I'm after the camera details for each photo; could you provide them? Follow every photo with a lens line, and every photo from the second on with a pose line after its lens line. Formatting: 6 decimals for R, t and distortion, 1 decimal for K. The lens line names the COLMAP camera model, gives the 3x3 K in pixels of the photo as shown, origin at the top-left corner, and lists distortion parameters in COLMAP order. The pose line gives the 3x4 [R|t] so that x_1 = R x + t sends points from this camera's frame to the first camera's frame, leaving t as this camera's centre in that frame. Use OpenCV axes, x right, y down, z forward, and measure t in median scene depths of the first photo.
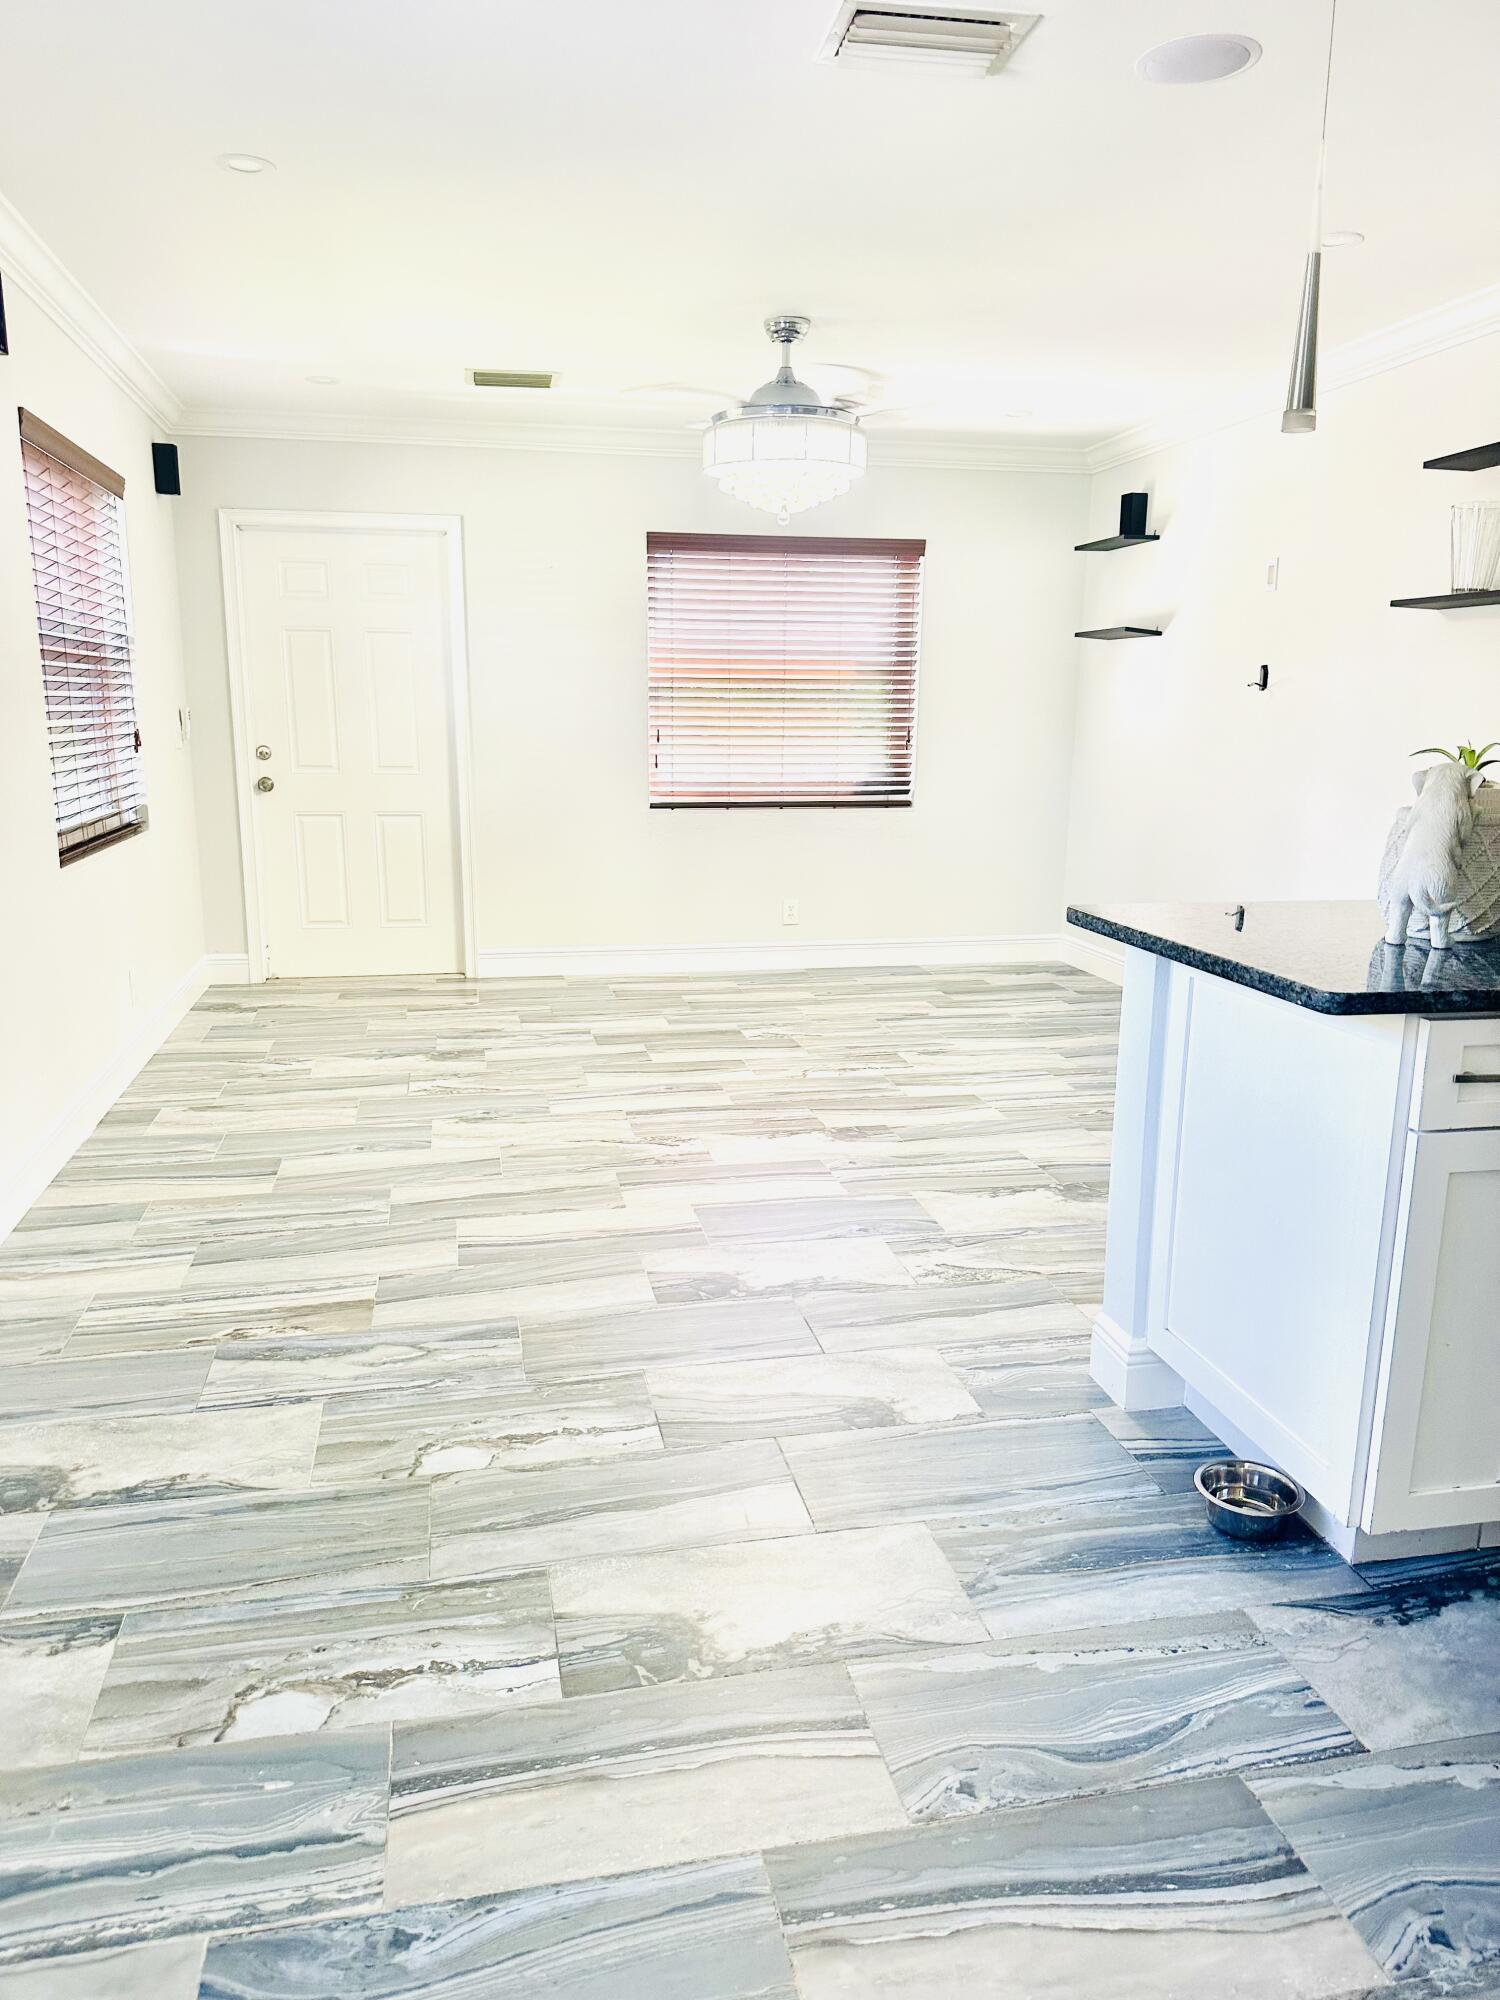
lens RADIAL K [[1406.3, 0, 739.8], [0, 1406.3, 1012.7], [0, 0, 1]] dist [0.058917, -0.073331]
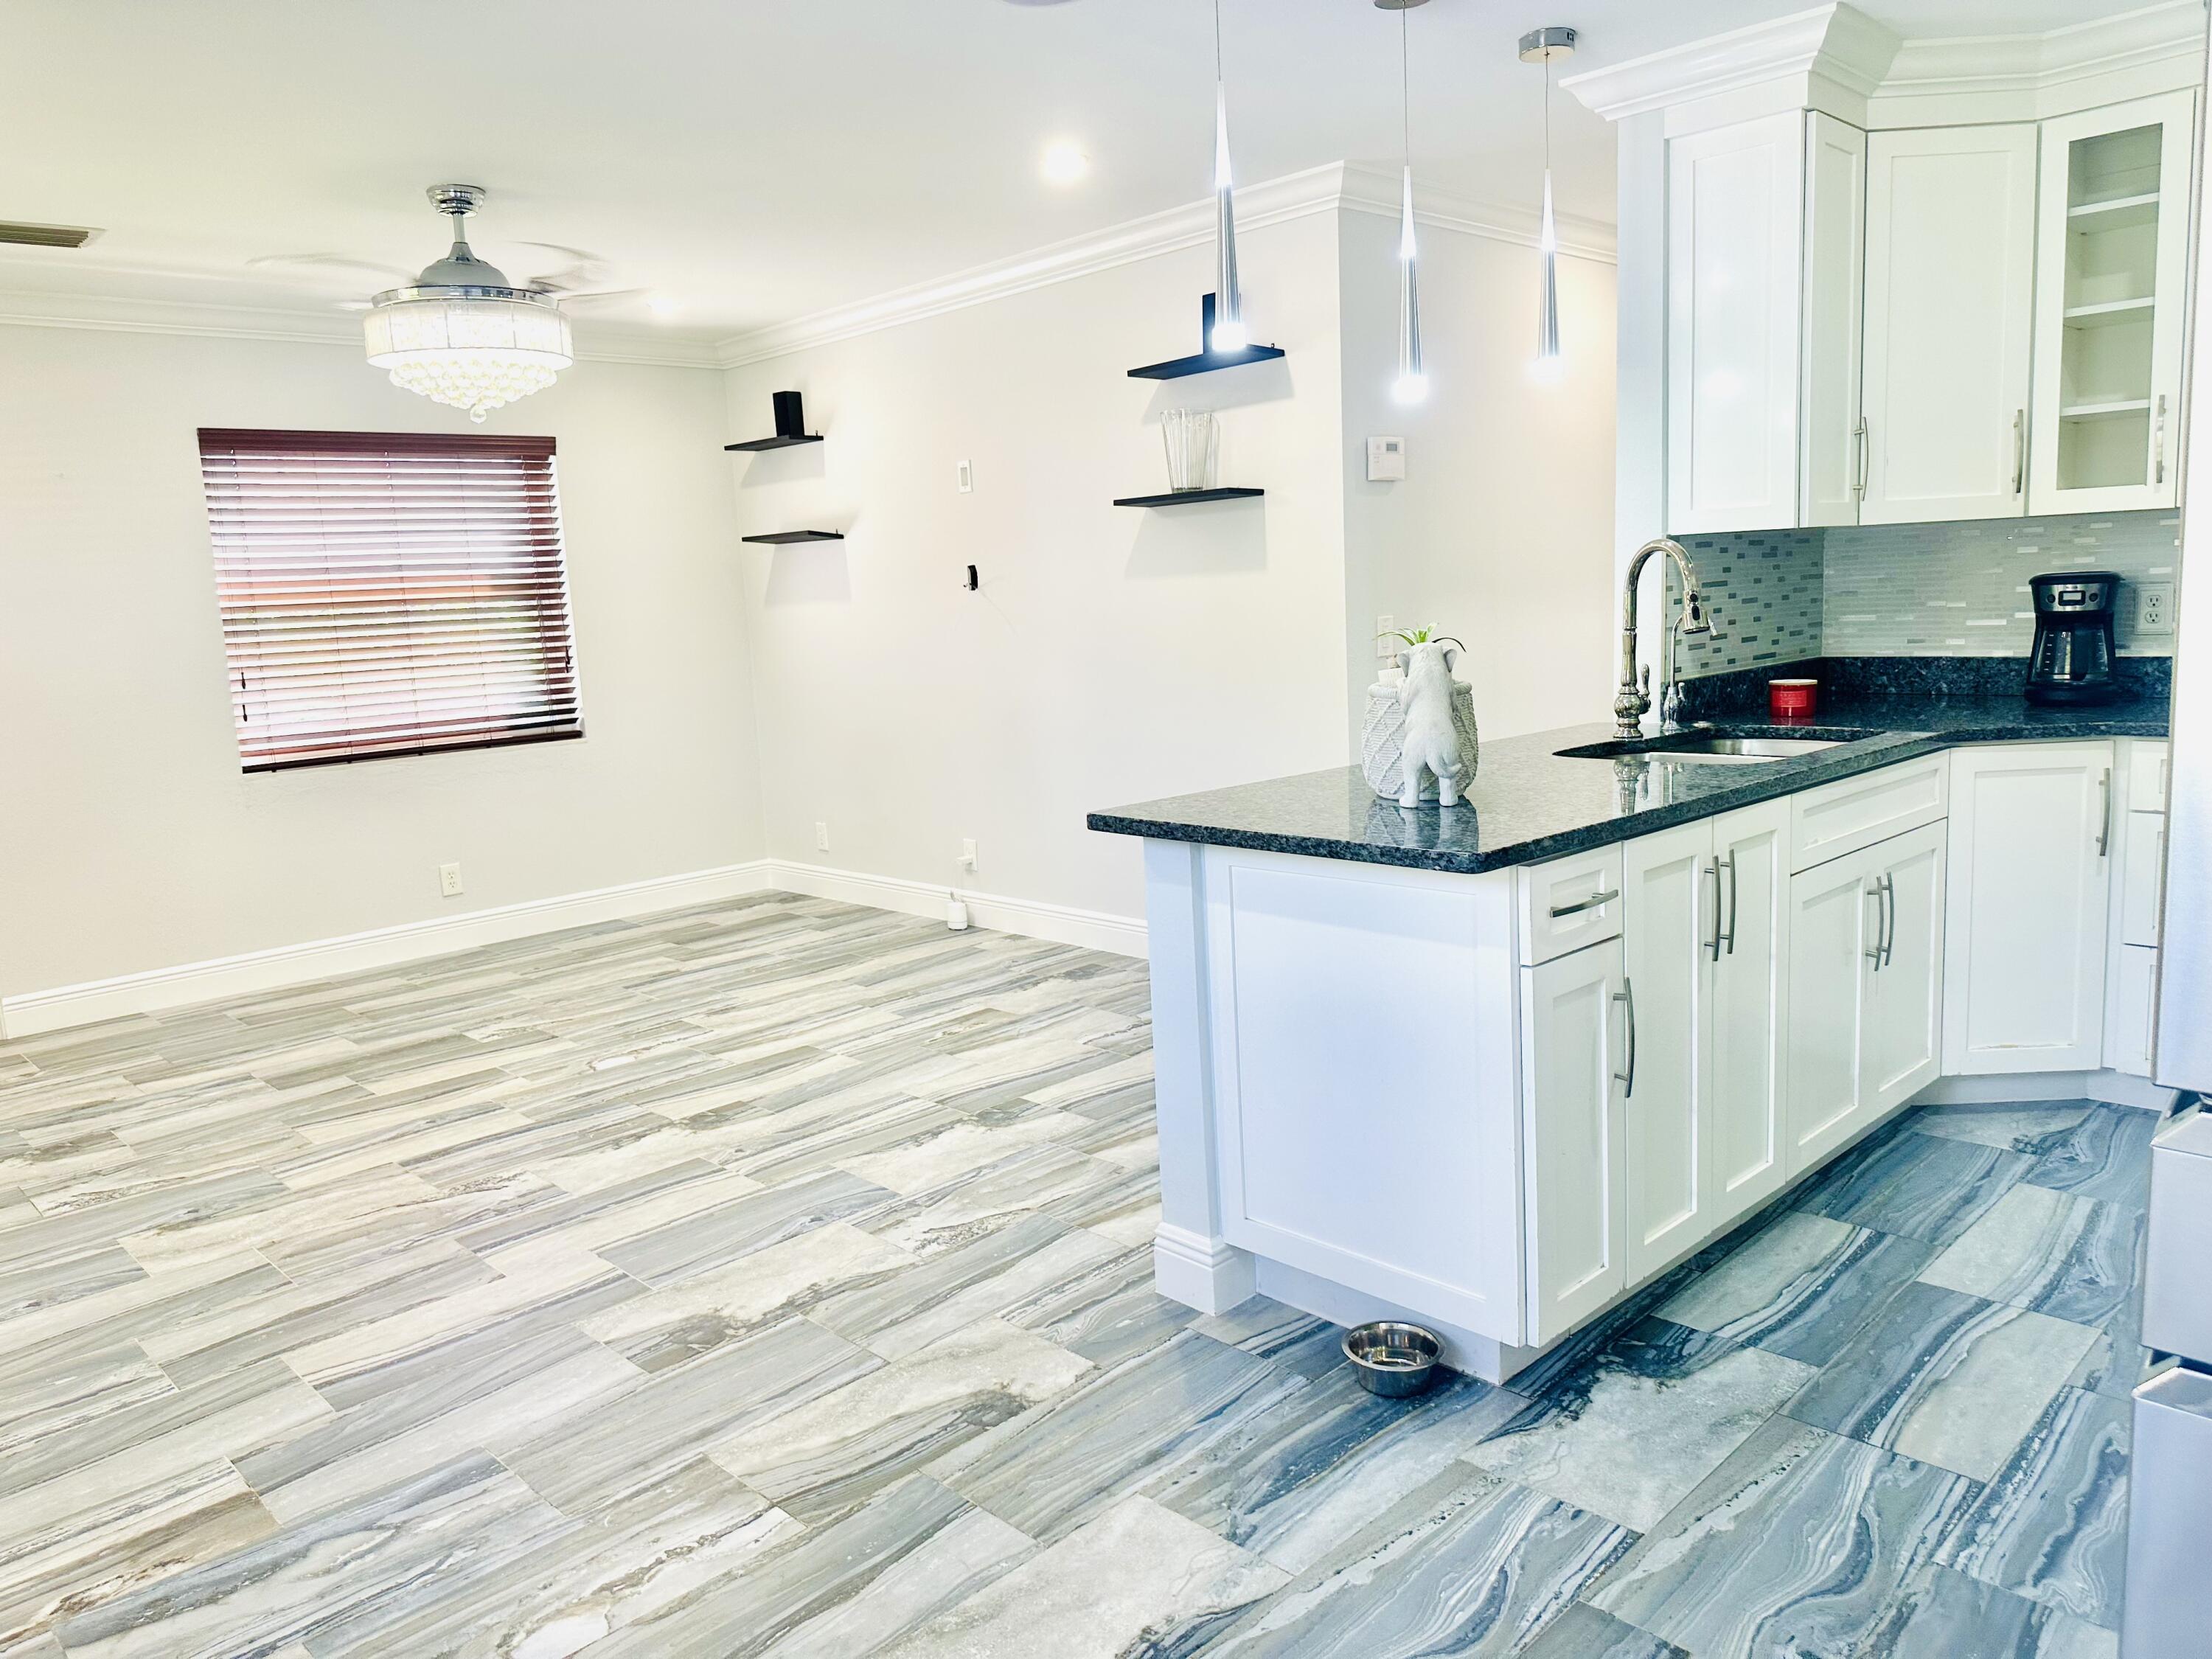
lens RADIAL K [[1555.3, 0, 1103.7], [0, 1555.3, 808.2], [0, 0, 1]] dist [0.058917, -0.073331]
pose [[0.840833, -0.127865, 0.525976, -0.225794], [0.172889, 0.984242, -0.037113, -0.026630], [-0.512942, 0.122142, 0.849689, 0.057476]]
